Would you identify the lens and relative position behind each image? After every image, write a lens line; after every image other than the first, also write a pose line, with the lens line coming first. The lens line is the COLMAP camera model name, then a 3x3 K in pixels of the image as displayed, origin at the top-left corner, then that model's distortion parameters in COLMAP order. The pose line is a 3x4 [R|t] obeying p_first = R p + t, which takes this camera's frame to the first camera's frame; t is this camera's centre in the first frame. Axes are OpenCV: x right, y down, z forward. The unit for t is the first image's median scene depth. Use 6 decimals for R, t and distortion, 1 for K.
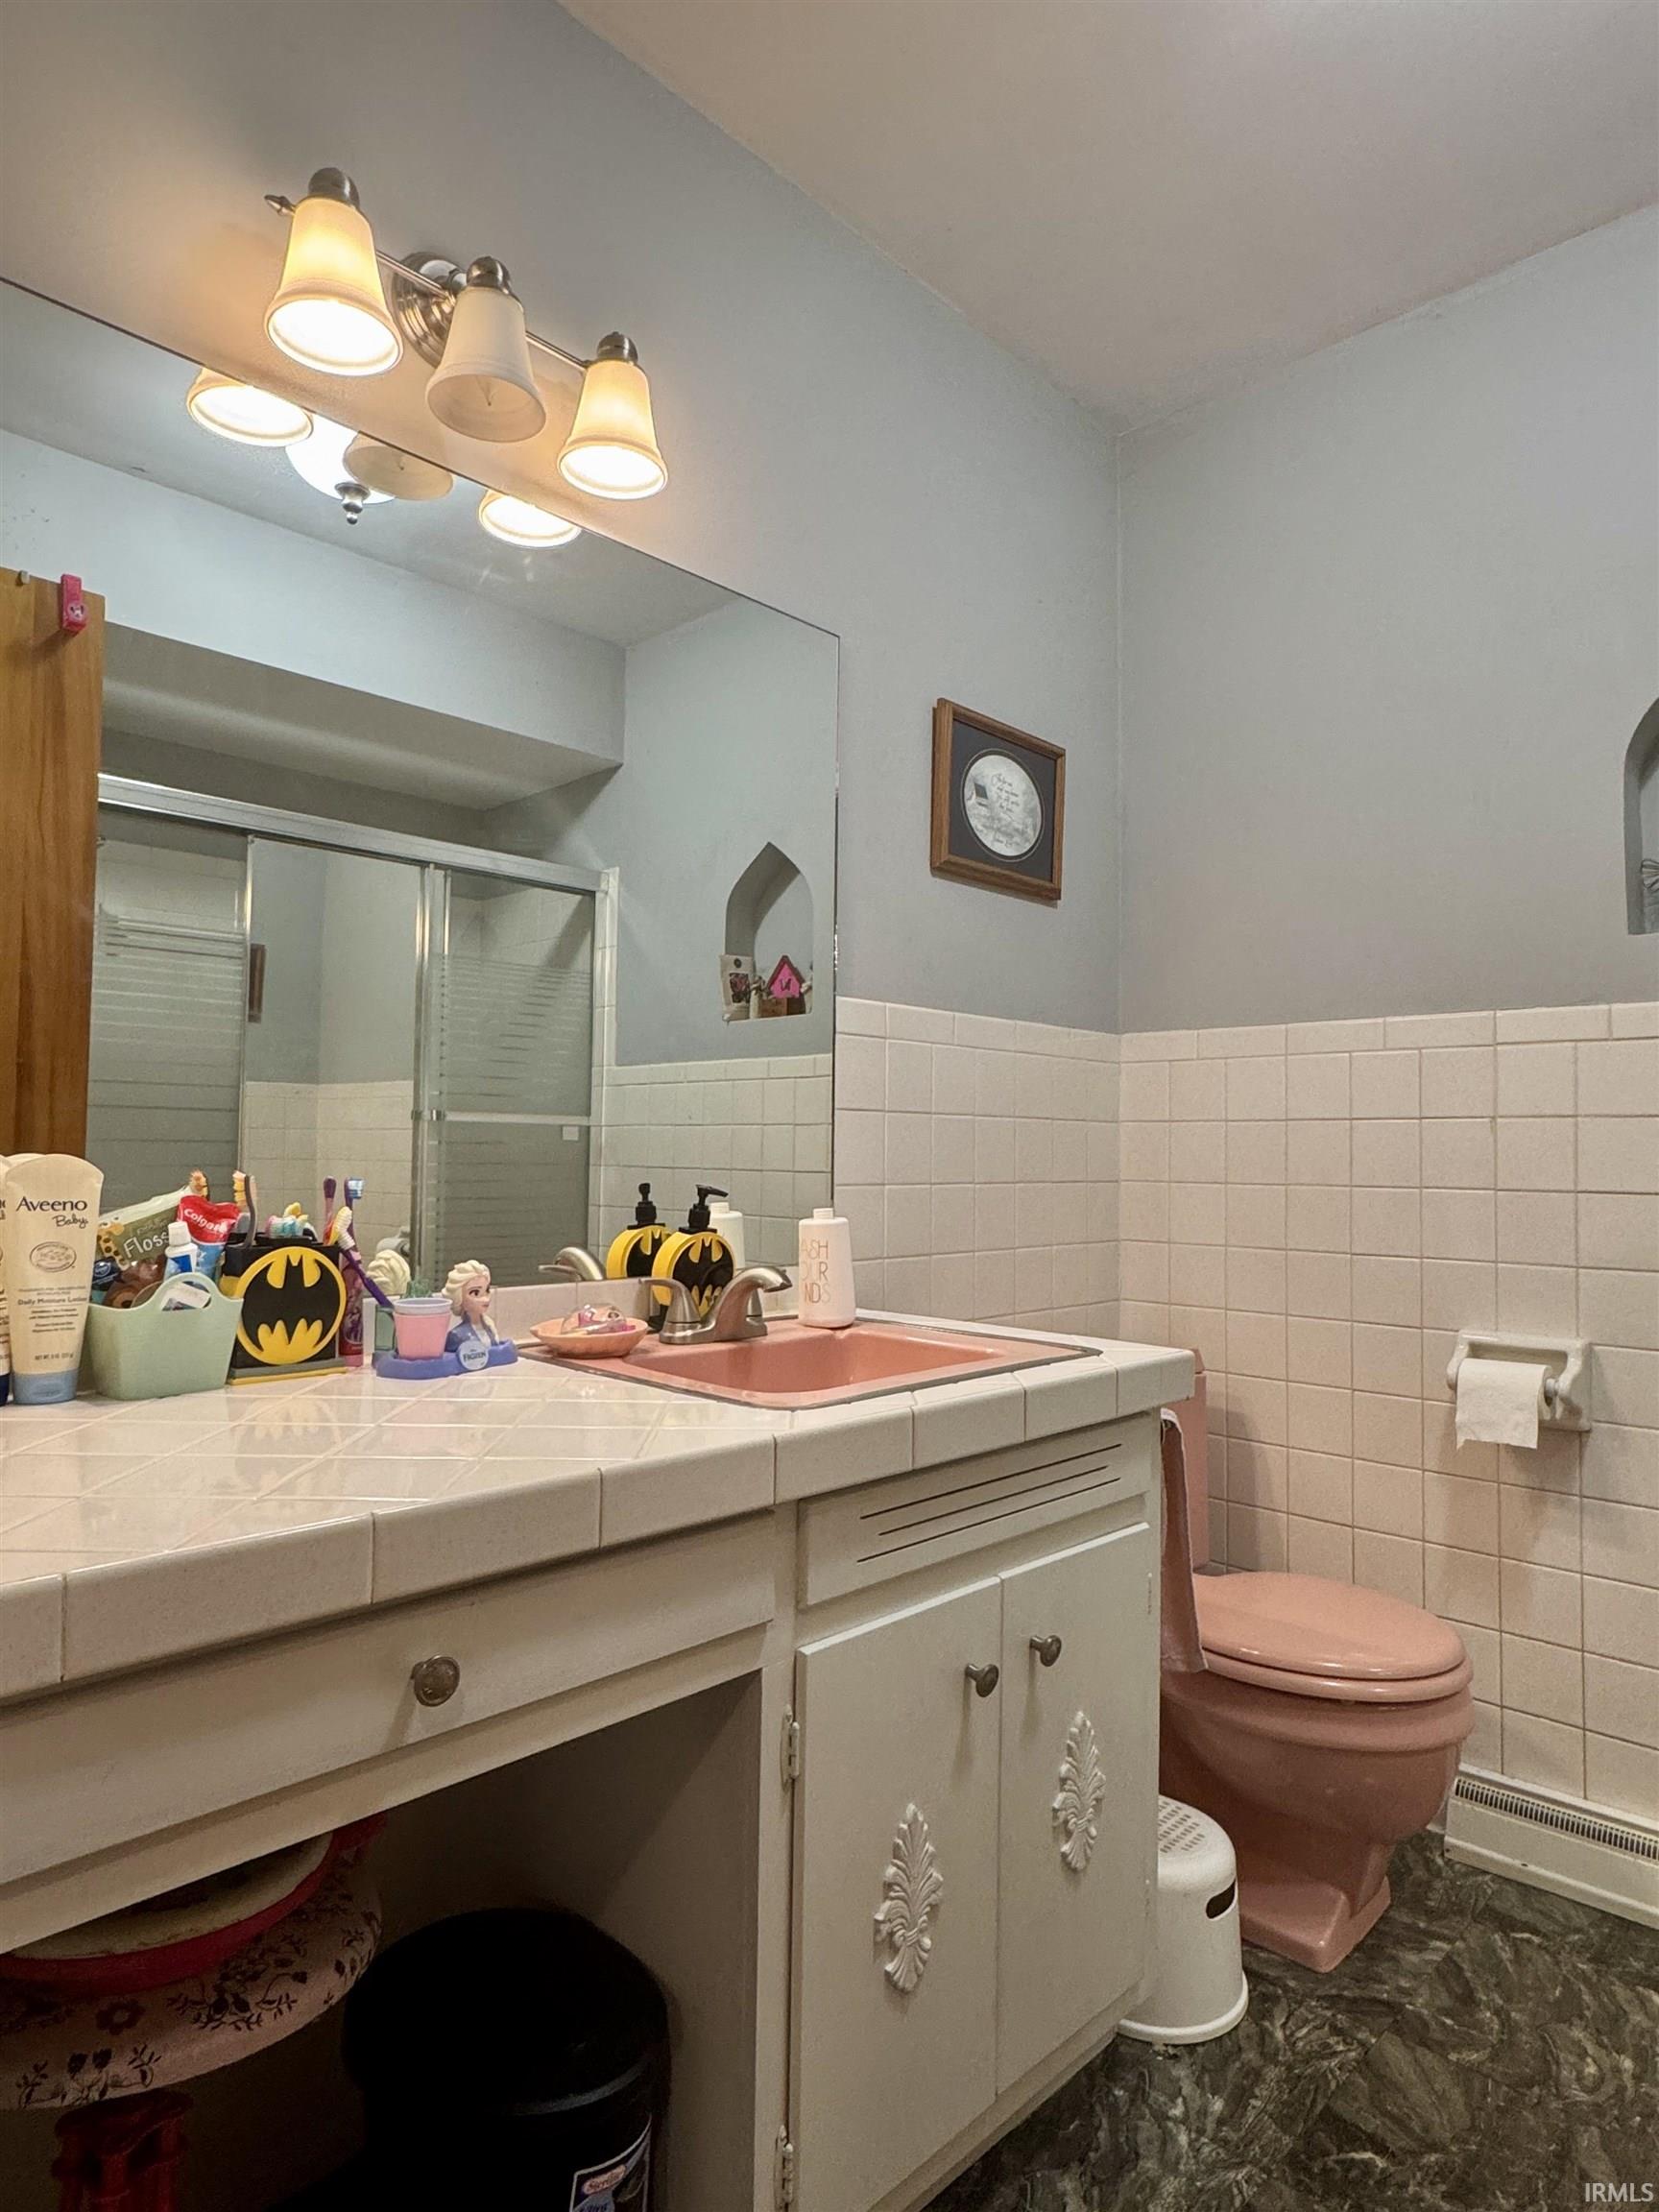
lens RADIAL K [[1297.3, 0, 832.4], [0, 1297.3, 1101.3], [0, 0, 1]] dist [-0.009248, -0.000132]
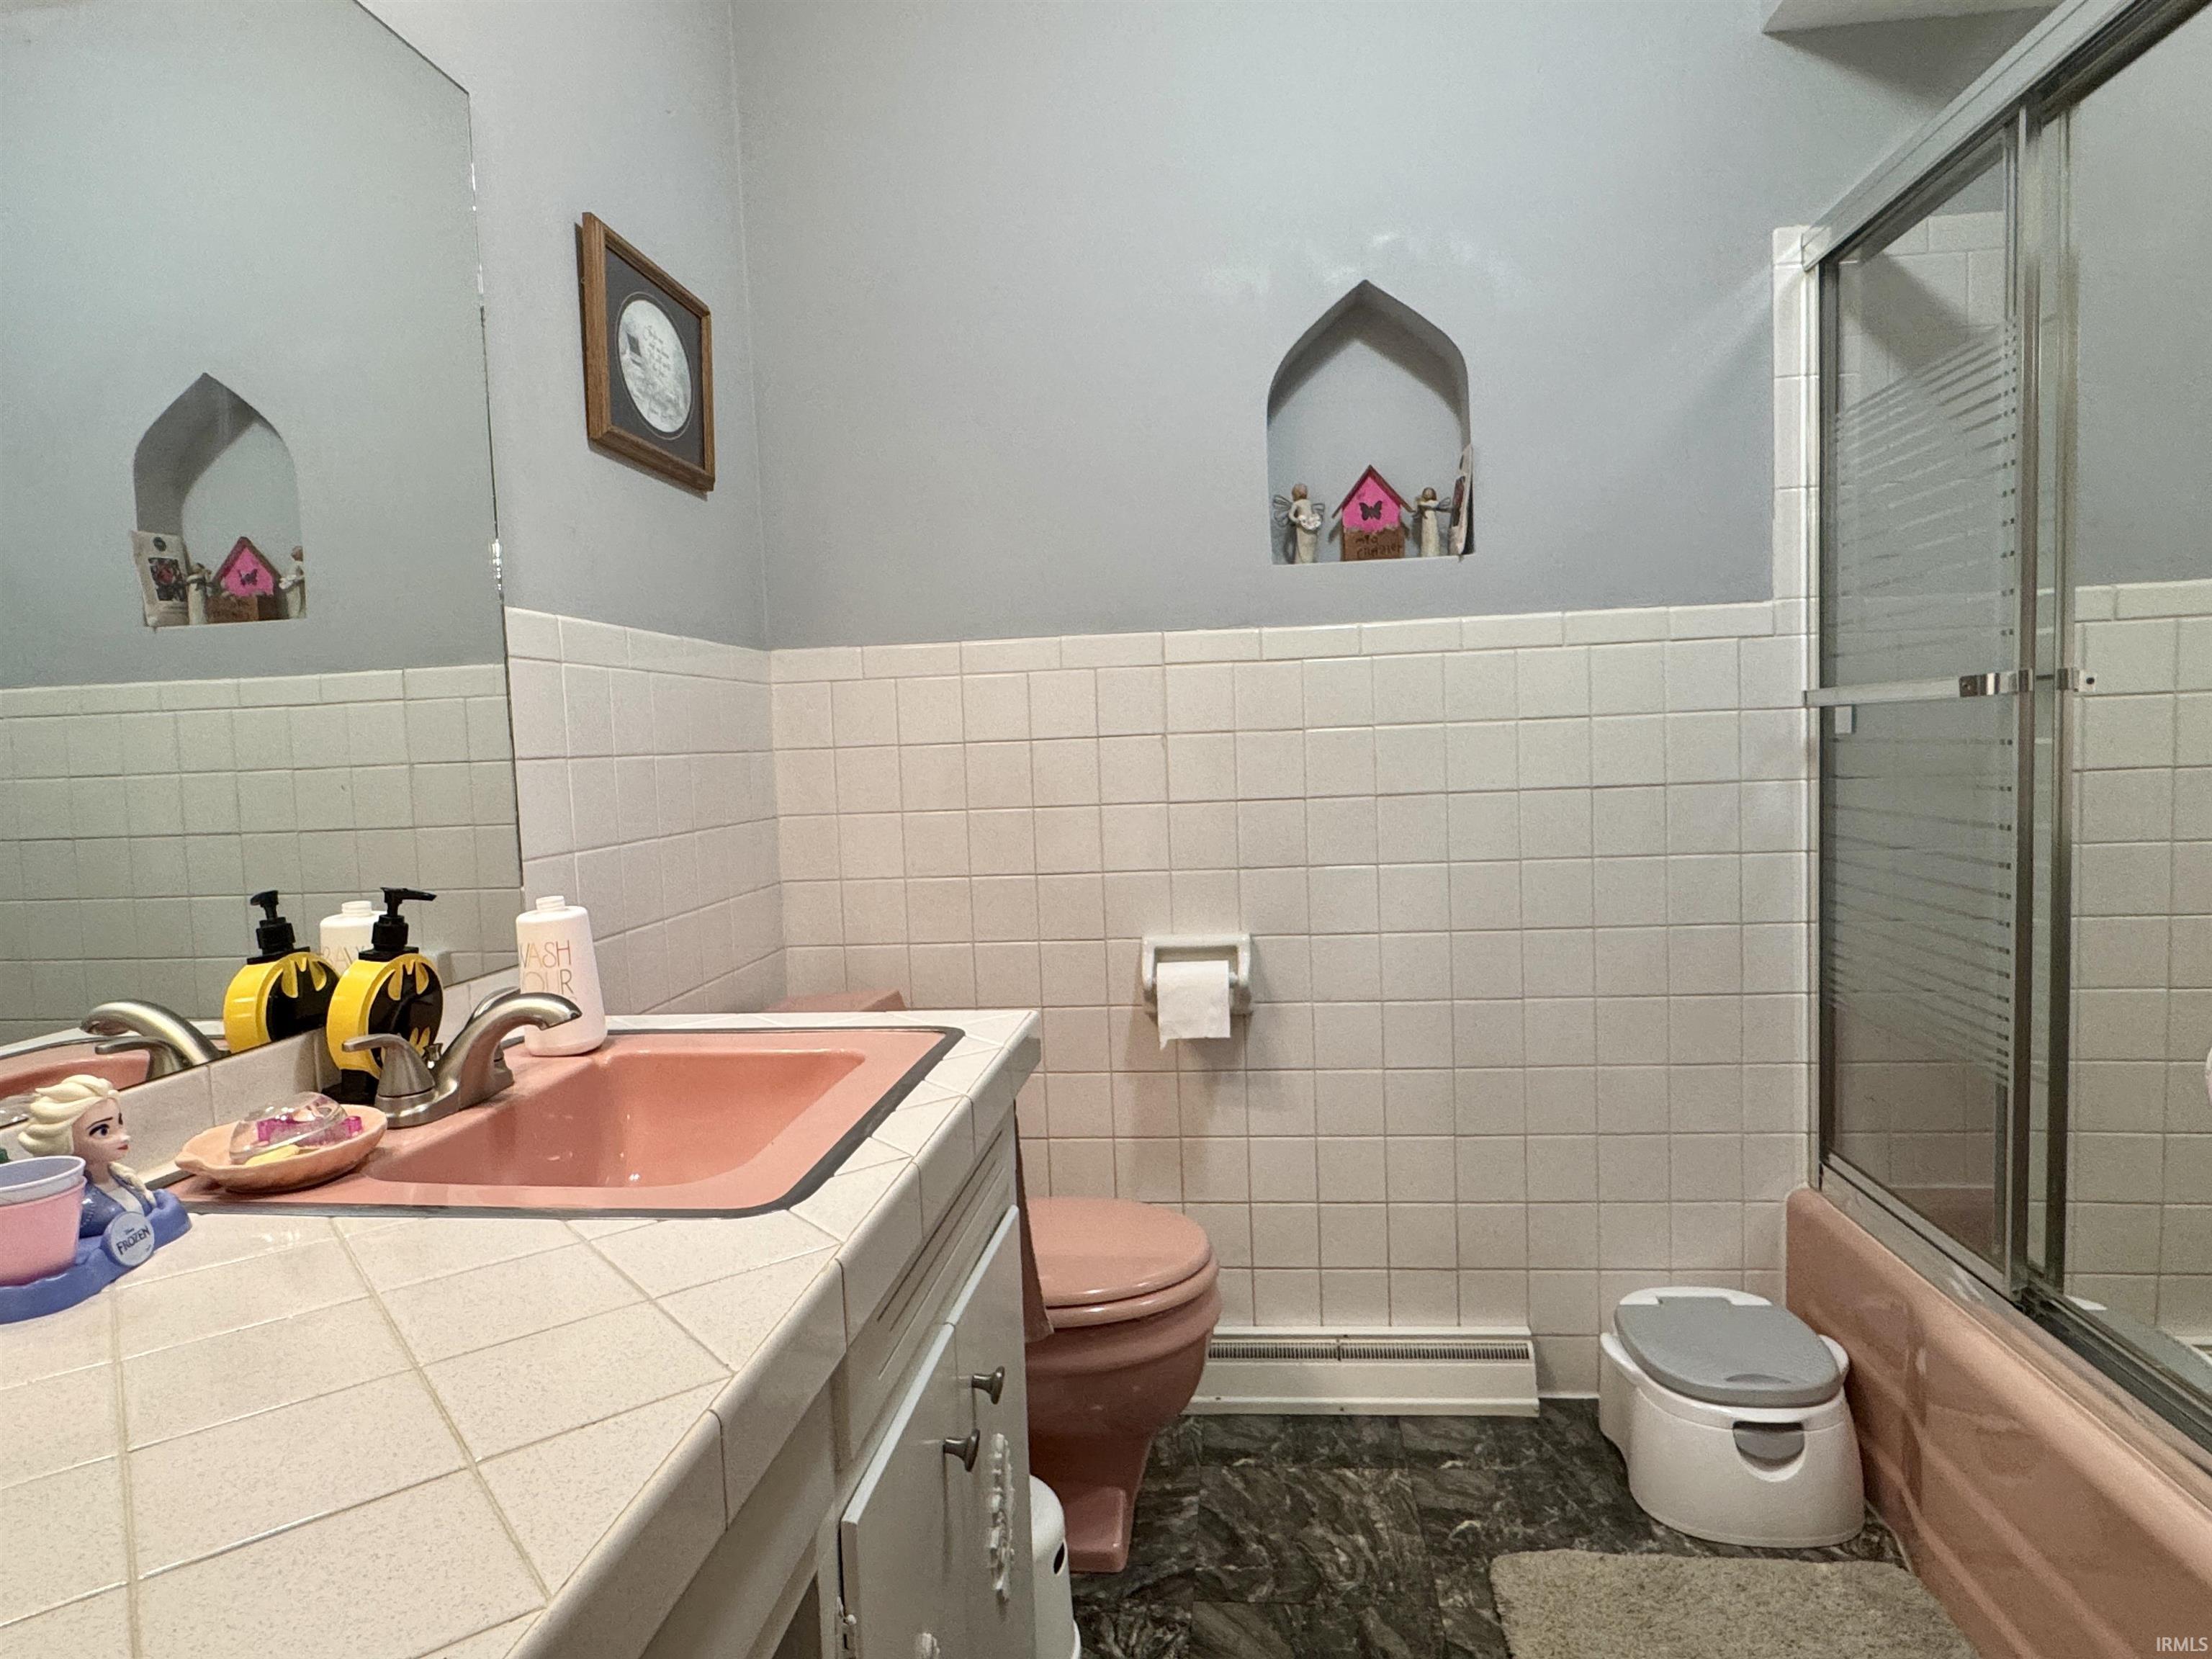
lens RADIAL K [[1297.3, 0, 1106.6], [0, 1297.3, 833.2], [0, 0, 1]] dist [-0.009248, -0.000132]
pose [[0.789948, -0.085229, 0.607221, -0.201256], [0.023032, 0.993718, 0.109515, -0.027953], [-0.612741, -0.072525, 0.786949, 0.220747]]
